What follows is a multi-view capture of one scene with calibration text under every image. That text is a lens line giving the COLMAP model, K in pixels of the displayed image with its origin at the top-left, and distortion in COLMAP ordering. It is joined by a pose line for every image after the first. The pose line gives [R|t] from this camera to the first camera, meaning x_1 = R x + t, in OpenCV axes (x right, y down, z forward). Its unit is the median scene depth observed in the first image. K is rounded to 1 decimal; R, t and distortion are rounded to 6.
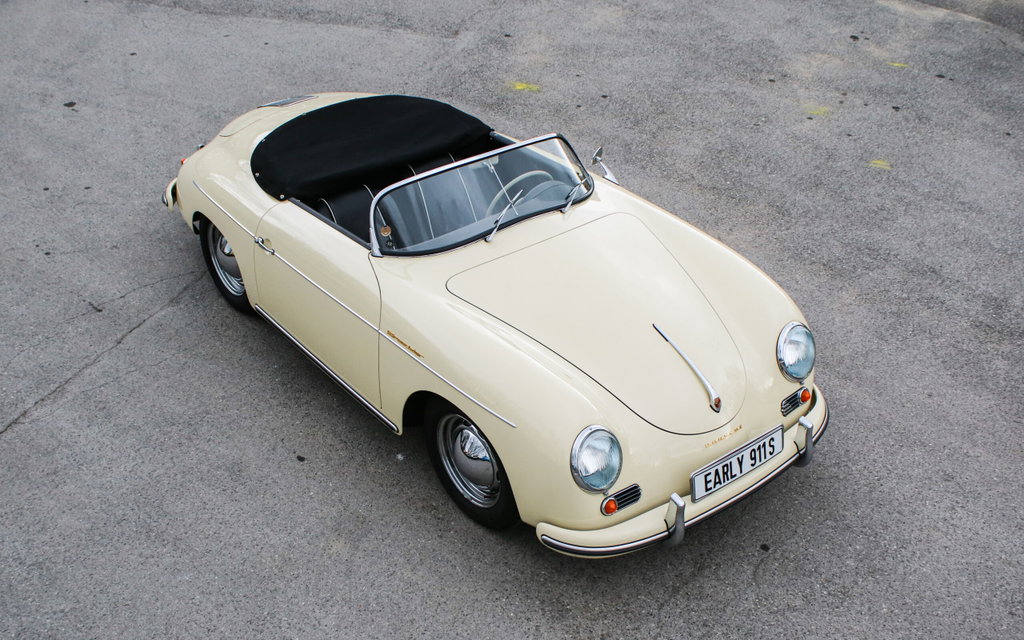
lens RADIAL K [[1225.6, 0, 512.0], [0, 1225.6, 320.0], [0, 0, 1]] dist [-0.149680, 0.226221]
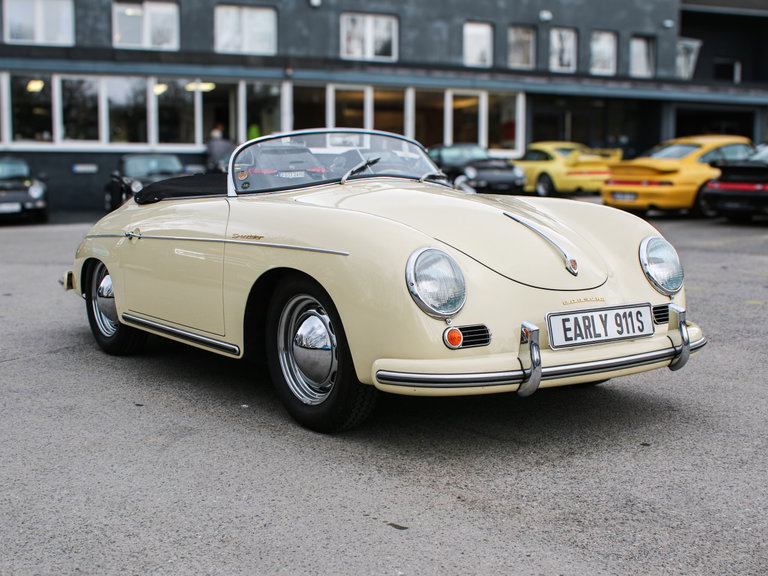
lens RADIAL K [[1066.8, 0, 384.0], [0, 1066.8, 288.0], [0, 0, 1]] dist [-0.107098, 0.053894]
pose [[0.997887, -0.015339, -0.063135, 0.061270], [-0.014323, 0.895894, -0.444037, 0.358990], [0.063373, 0.444003, 0.893781, 0.226730]]
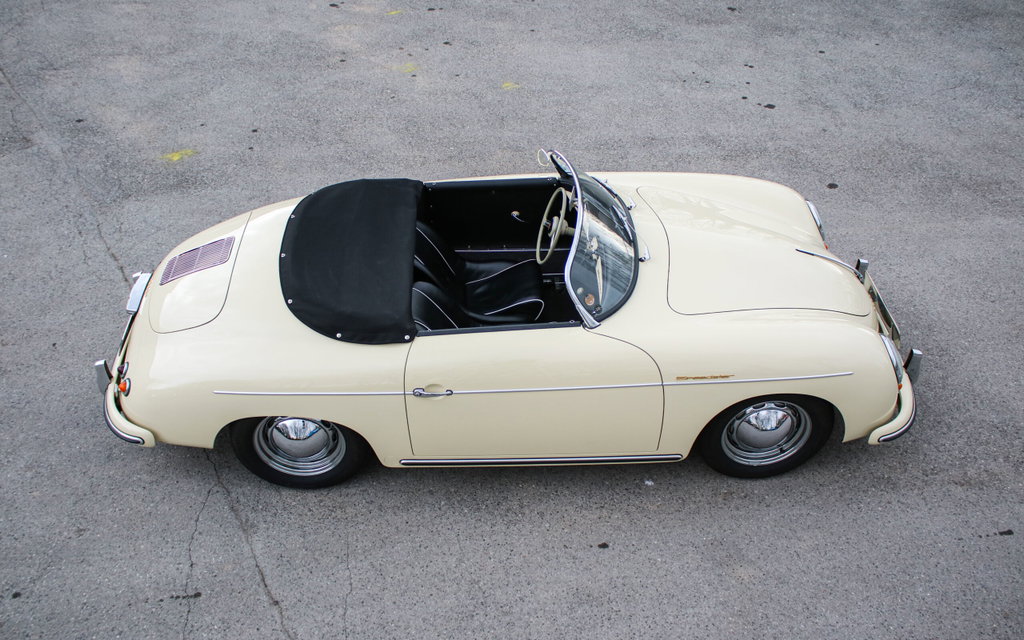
lens RADIAL K [[957.0, 0, 512.0], [0, 957.0, 320.0], [0, 0, 1]] dist [-0.156138, 0.159845]
pose [[0.601282, -0.510691, 0.614536, -0.546422], [0.435904, 0.854219, 0.283370, -0.267207], [-0.669662, 0.097493, 0.736239, 0.429789]]
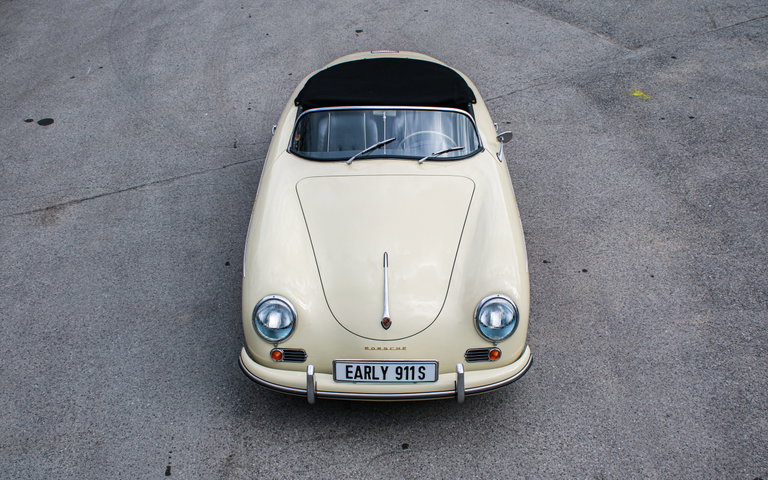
lens RADIAL K [[857.4, 0, 384.0], [0, 857.4, 240.0], [0, 0, 1]] dist [-0.126189, 0.178872]
pose [[0.771737, 0.335154, -0.540458, 0.513000], [-0.325182, 0.938318, 0.117542, -0.098416], [0.546516, 0.085035, 0.833120, 0.183831]]
